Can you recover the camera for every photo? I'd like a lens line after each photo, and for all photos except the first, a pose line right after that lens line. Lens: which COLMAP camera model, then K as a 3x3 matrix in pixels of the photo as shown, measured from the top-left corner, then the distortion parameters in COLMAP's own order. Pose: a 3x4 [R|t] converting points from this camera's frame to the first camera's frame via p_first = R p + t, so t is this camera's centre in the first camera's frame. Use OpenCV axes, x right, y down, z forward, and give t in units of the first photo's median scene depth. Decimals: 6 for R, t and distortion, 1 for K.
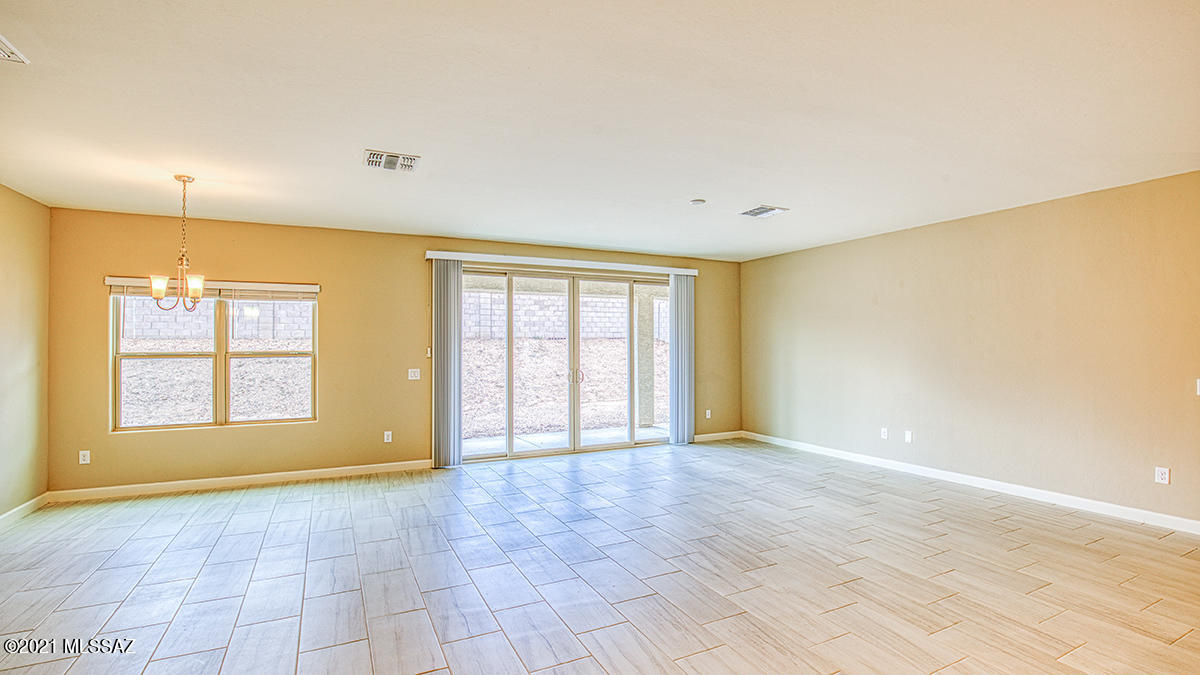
lens RADIAL K [[549.0, 0, 592.5], [0, 549.0, 342.7], [0, 0, 1]] dist [-0.039184, 0.007919]
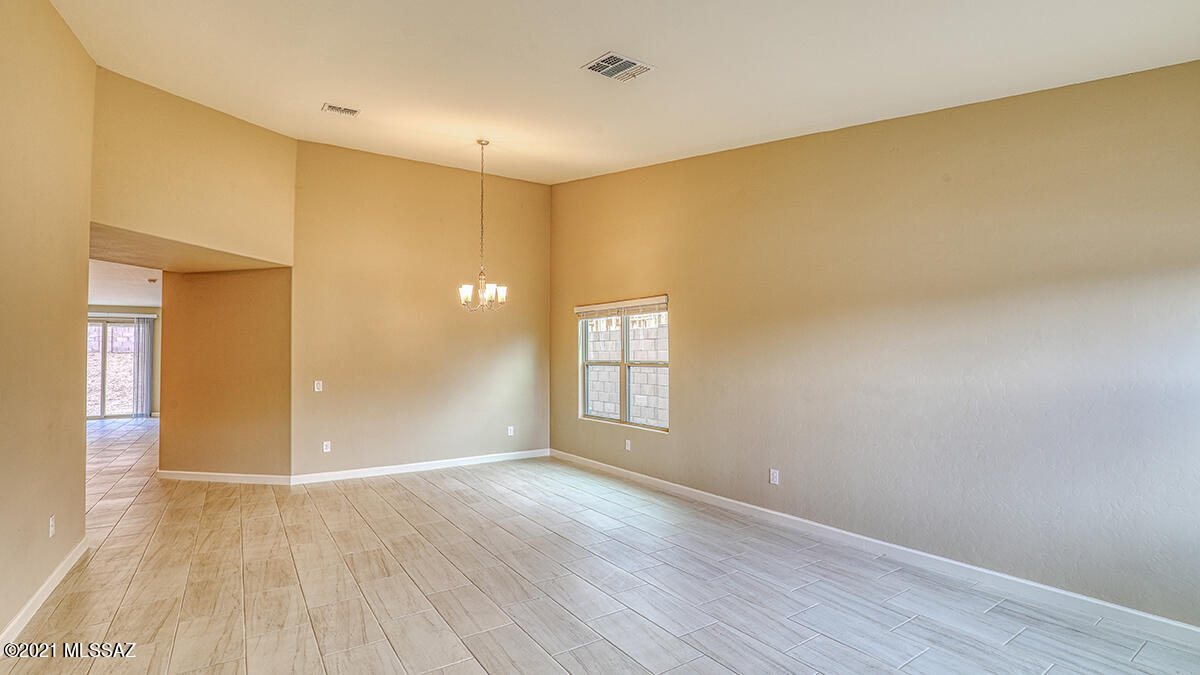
lens RADIAL K [[549.0, 0, 597.2], [0, 549.0, 341.3], [0, 0, 1]] dist [-0.039184, 0.007919]
pose [[0.138726, -0.023374, -0.990055, 0.494222], [0.011823, 0.999689, -0.021945, -0.000249], [0.990260, -0.008661, 0.138959, 0.777231]]
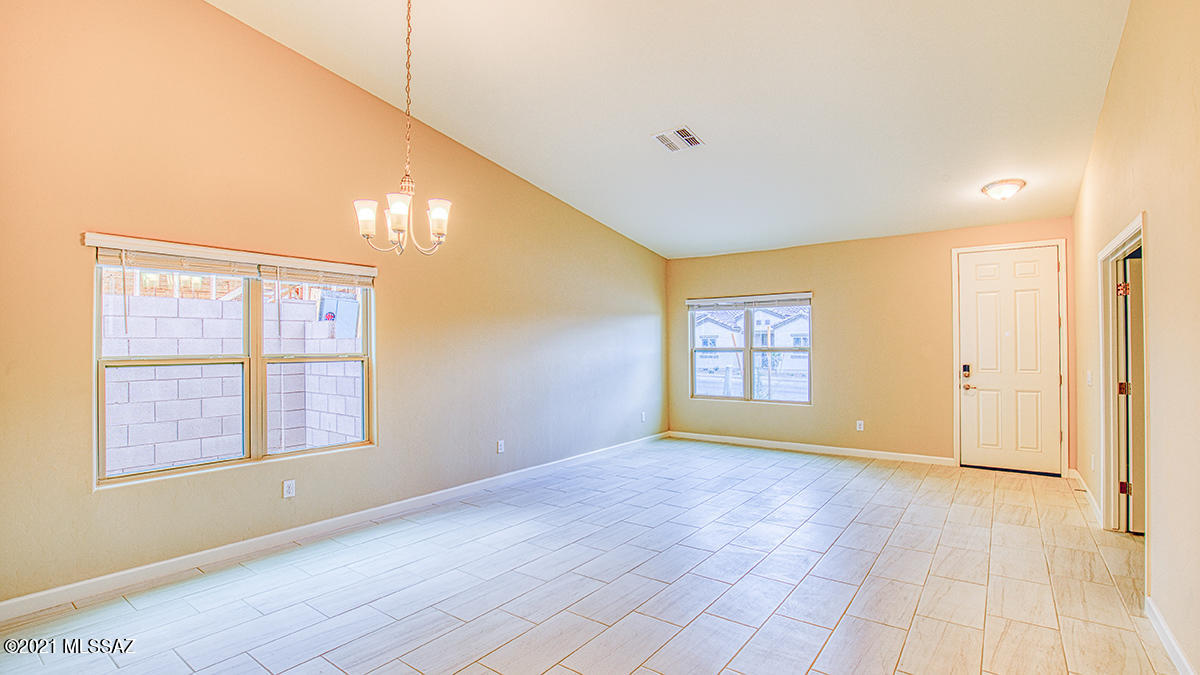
lens RADIAL K [[549.0, 0, 604.5], [0, 549.0, 342.5], [0, 0, 1]] dist [-0.039184, 0.007919]
pose [[0.884022, -0.000256, 0.467446, -0.618064], [0.001371, 0.999997, -0.002046, 0.003281], [-0.467444, 0.002450, 0.884019, 0.172556]]
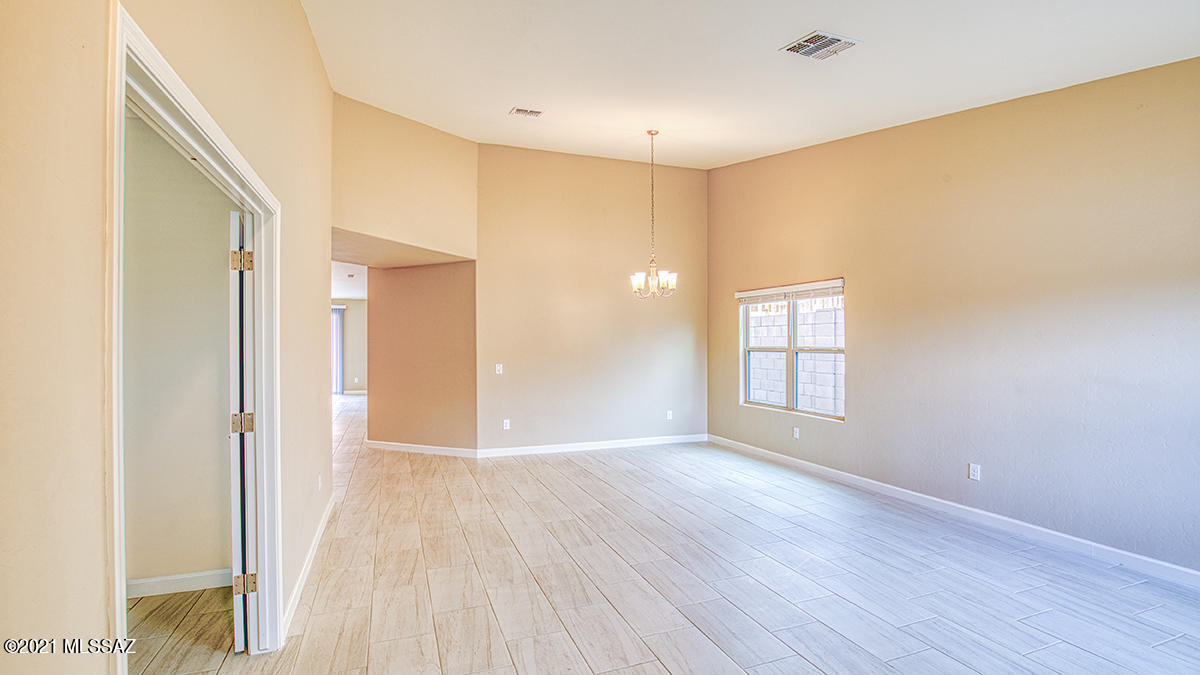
lens RADIAL K [[549.0, 0, 596.1], [0, 549.0, 341.9], [0, 0, 1]] dist [-0.039184, 0.007919]
pose [[-0.090427, 0.002406, -0.995900, 0.512164], [0.010467, 0.999944, 0.001465, 0.000205], [0.995848, -0.010291, -0.090447, 0.692310]]
